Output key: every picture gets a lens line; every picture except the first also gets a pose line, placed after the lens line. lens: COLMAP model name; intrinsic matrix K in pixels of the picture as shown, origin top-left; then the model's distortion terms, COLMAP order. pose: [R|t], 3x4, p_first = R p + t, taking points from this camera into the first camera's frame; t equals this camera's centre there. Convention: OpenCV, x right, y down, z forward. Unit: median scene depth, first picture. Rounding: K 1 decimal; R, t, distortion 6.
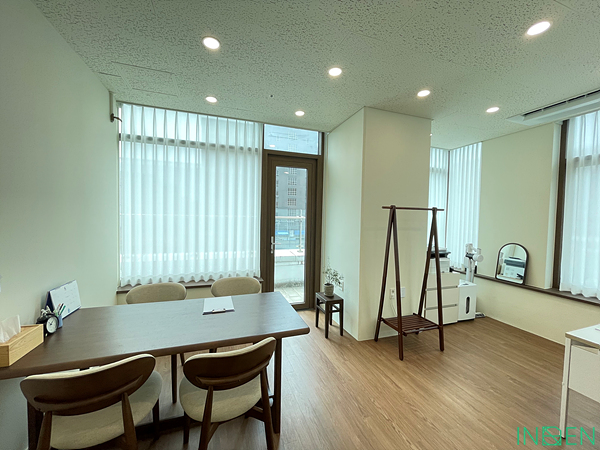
lens RADIAL K [[241.8, 0, 298.6], [0, 241.8, 227.2], [0, 0, 1]] dist [-0.004095, -0.000001]
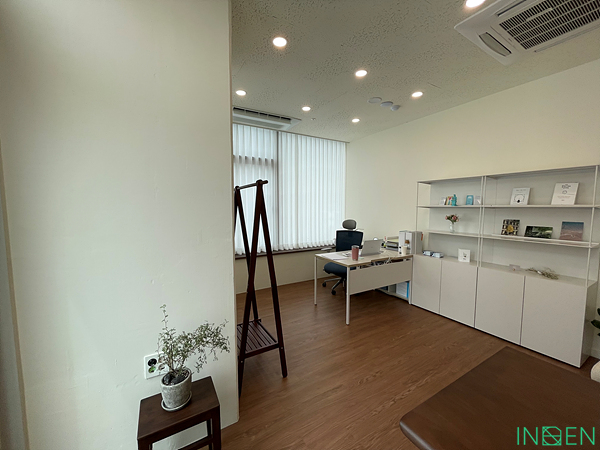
lens RADIAL K [[241.8, 0, 301.2], [0, 241.8, 222.7], [0, 0, 1]] dist [-0.004095, -0.000001]
pose [[-0.211440, -0.084676, 0.973716, -0.381230], [0.033615, 0.995021, 0.093828, -0.033895], [-0.976813, 0.052570, -0.207541, 1.302206]]
